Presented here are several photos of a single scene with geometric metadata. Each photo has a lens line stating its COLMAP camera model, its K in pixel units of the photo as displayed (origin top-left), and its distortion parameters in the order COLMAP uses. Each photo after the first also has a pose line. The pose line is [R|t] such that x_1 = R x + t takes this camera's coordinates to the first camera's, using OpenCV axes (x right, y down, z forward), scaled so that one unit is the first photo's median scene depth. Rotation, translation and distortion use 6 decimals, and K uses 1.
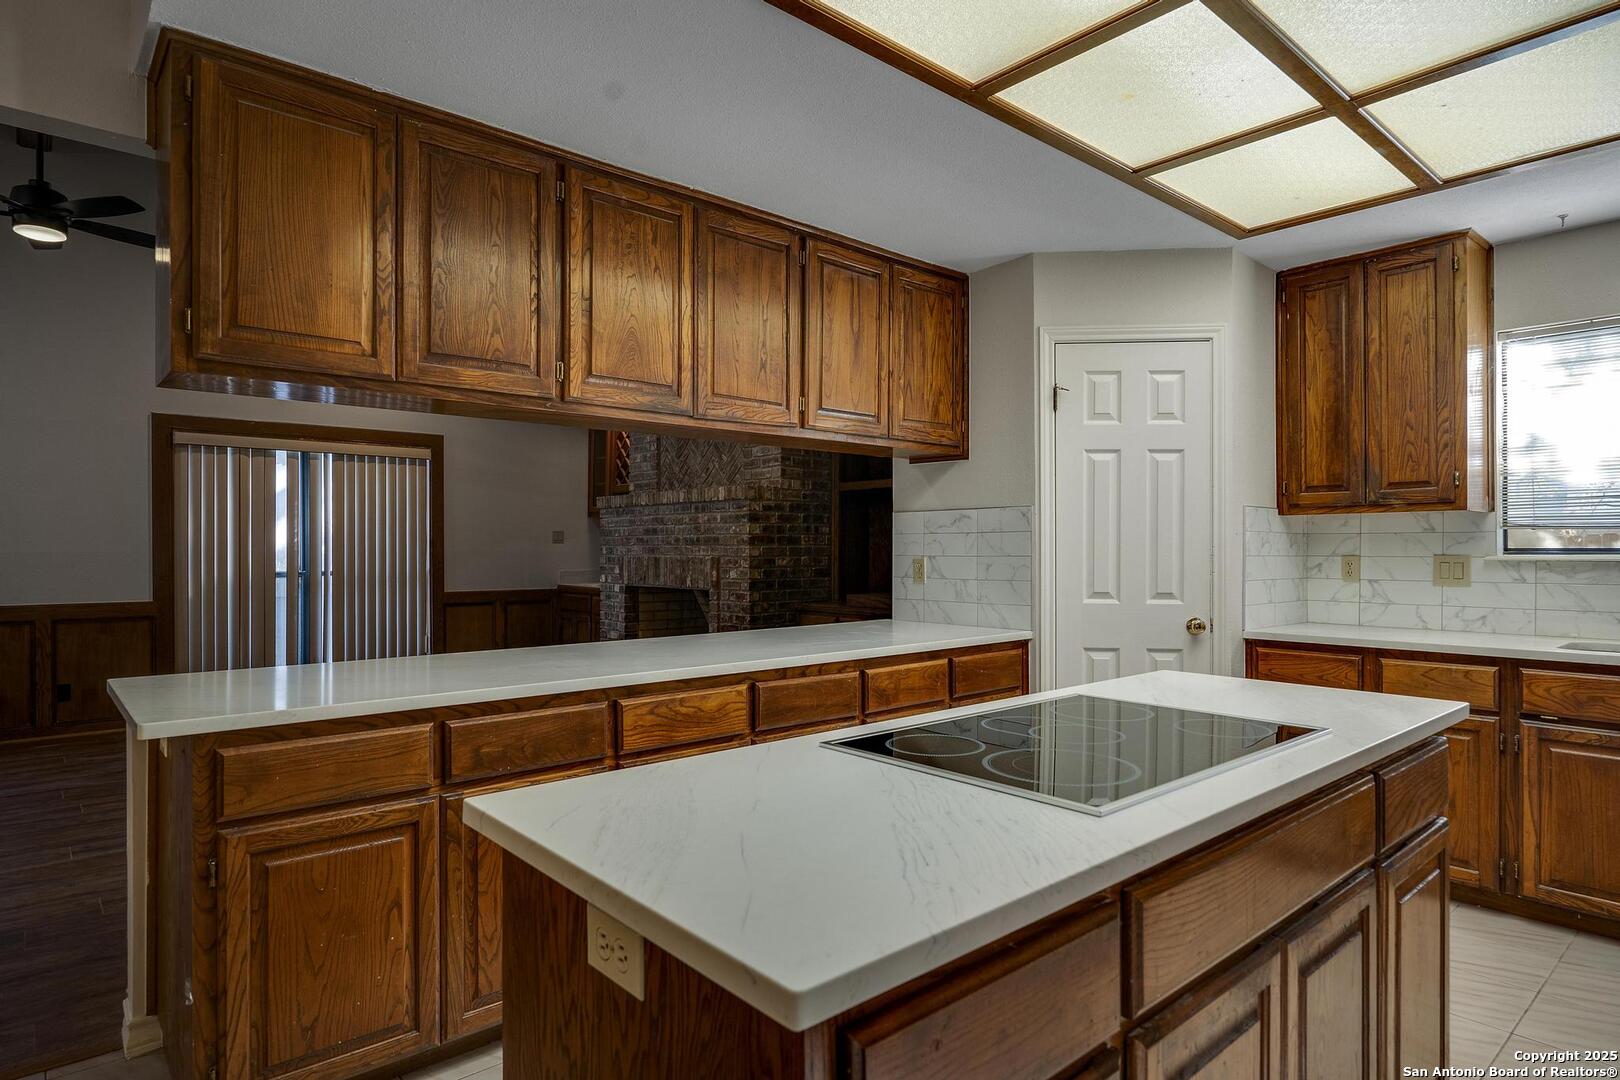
lens RADIAL K [[936.0, 0, 805.7], [0, 936.0, 544.3], [0, 0, 1]] dist [-0.009803, -0.000429]
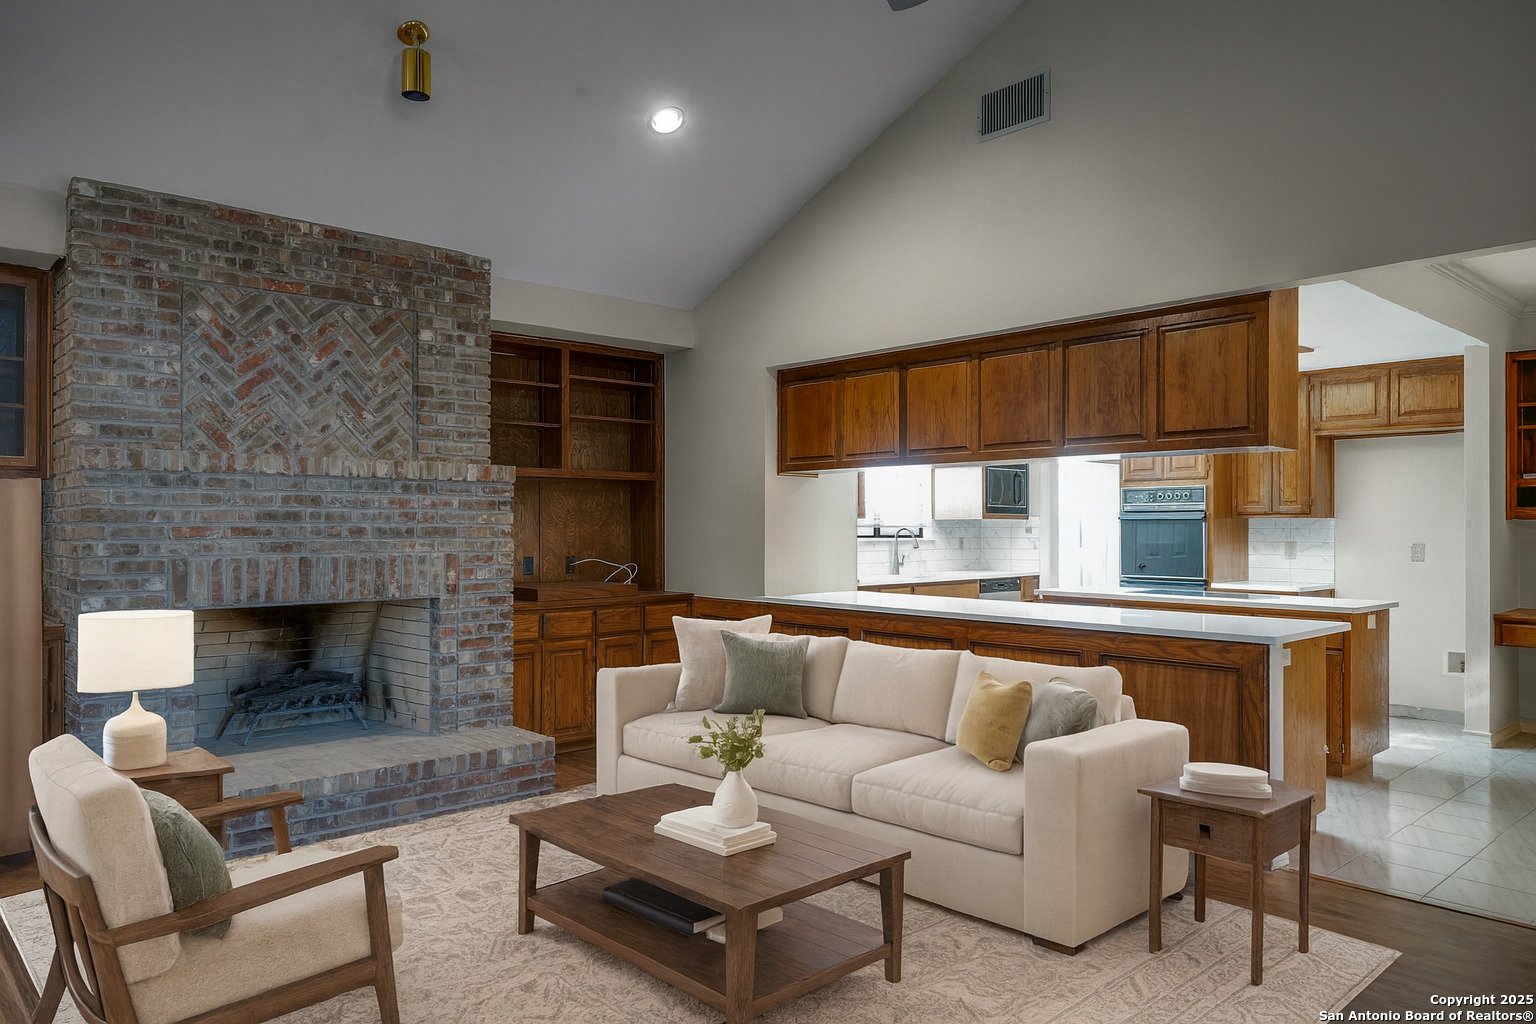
lens RADIAL K [[1022.1, 0, 769.3], [0, 1022.1, 509.1], [0, 0, 1]] dist [0.001291, 0.003597]
pose [[-0.049018, 0.015309, 0.998681, -1.557346], [-0.006731, 0.999855, -0.015657, -0.018587], [-0.998775, -0.007490, -0.048908, 1.273944]]
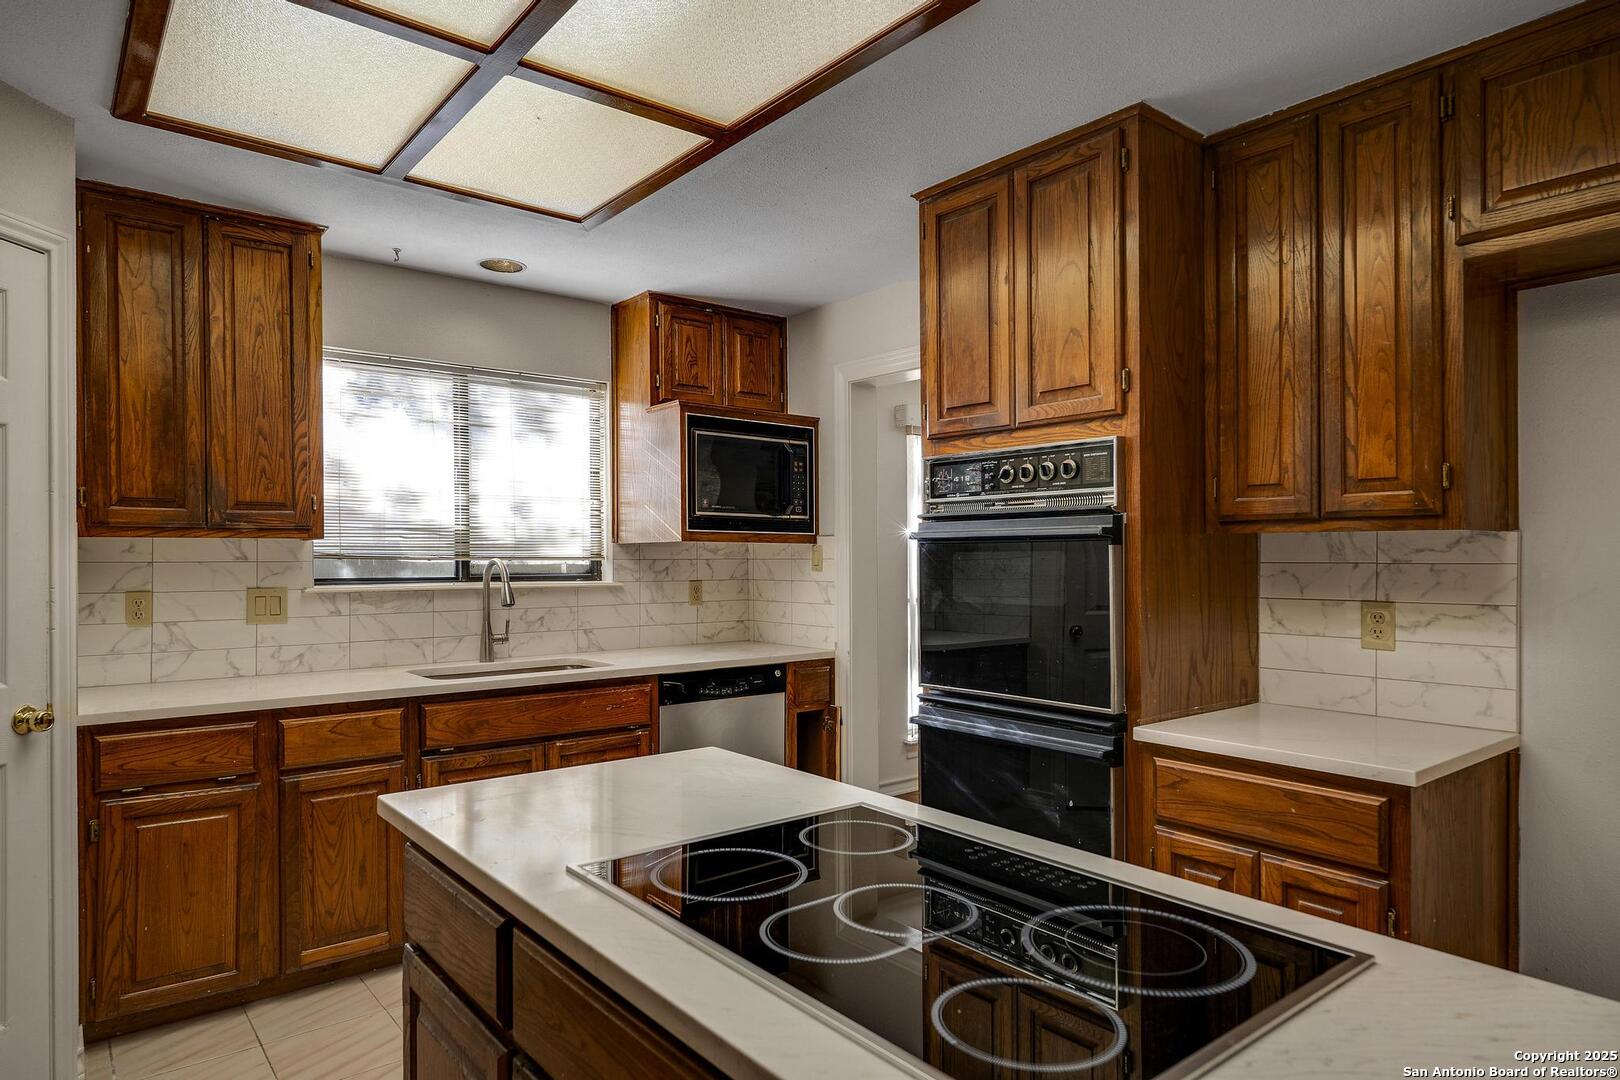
lens RADIAL K [[936.0, 0, 803.1], [0, 936.0, 552.3], [0, 0, 1]] dist [-0.009803, -0.000429]
pose [[0.023788, 0.004127, 0.999709, -0.169579], [-0.005805, 0.999975, -0.003990, -0.021489], [-0.999700, -0.005708, 0.023811, 0.485950]]
